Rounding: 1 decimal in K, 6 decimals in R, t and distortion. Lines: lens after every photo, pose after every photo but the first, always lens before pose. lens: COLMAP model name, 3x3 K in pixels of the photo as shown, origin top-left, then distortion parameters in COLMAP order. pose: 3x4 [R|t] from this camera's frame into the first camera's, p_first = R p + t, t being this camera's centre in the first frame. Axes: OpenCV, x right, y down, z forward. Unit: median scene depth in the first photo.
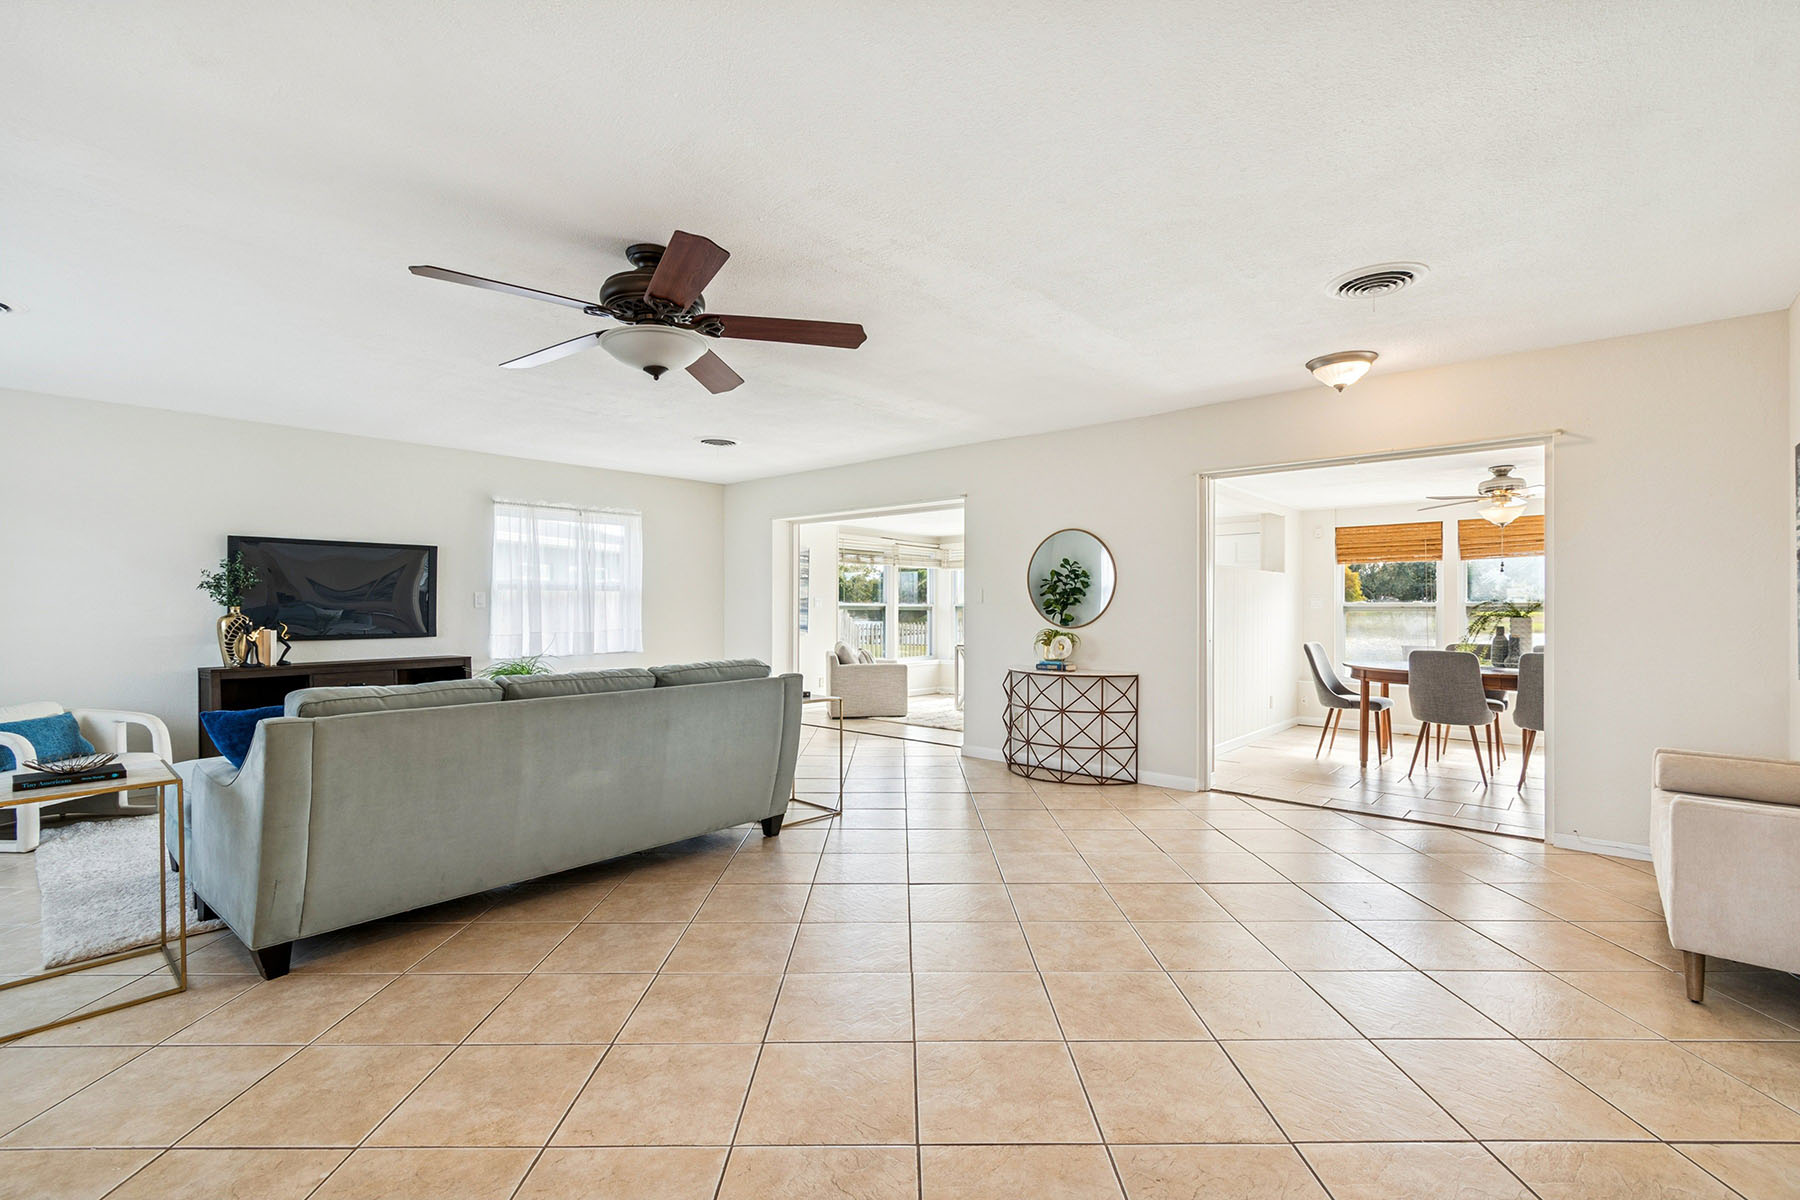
lens RADIAL K [[796.0, 0, 896.4], [0, 796.0, 613.6], [0, 0, 1]] dist [0.001722, -0.000078]
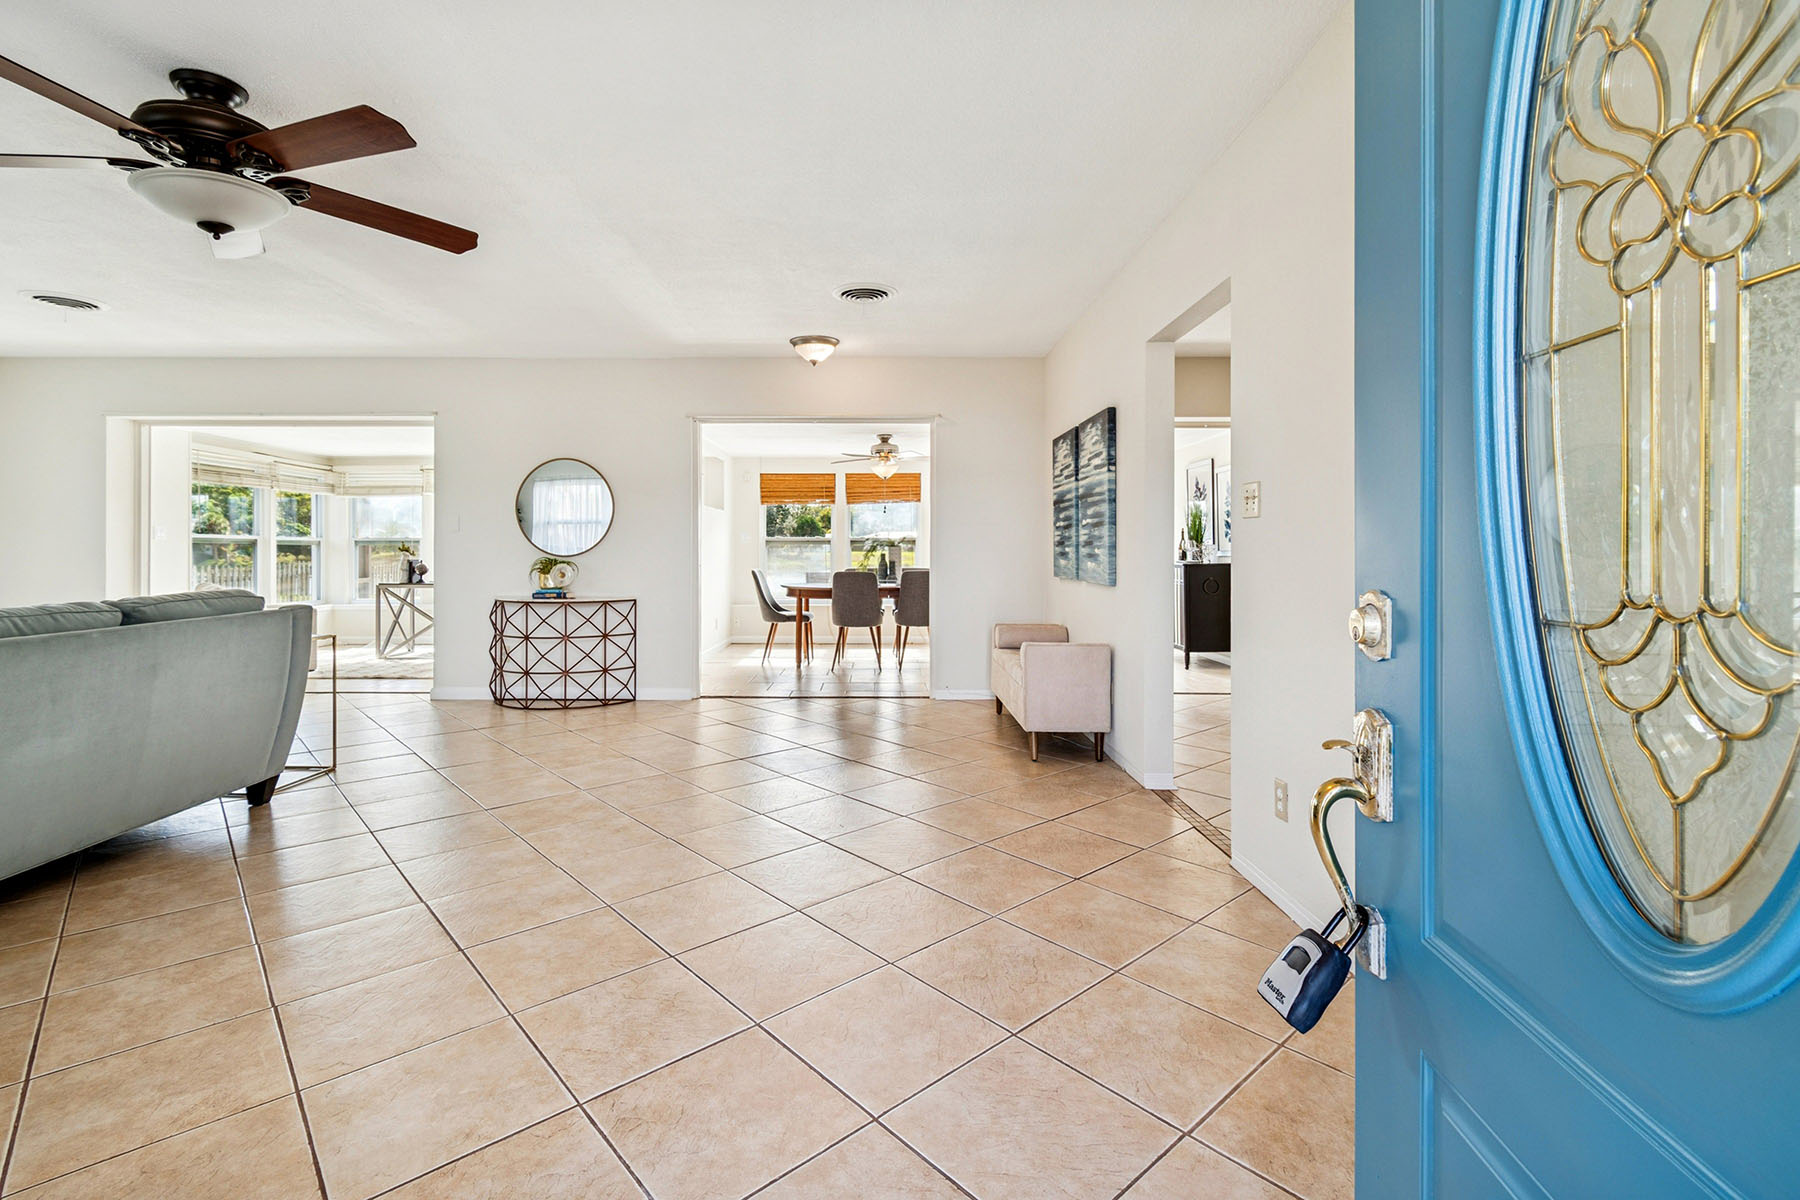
lens RADIAL K [[798.8, 0, 896.8], [0, 798.8, 549.9], [0, 0, 1]] dist [-0.001533, -0.000492]
pose [[0.750843, -0.003483, 0.660472, -0.138158], [0.006164, 0.999979, -0.001735, 0.014701], [-0.660452, 0.005374, 0.750849, -0.036323]]
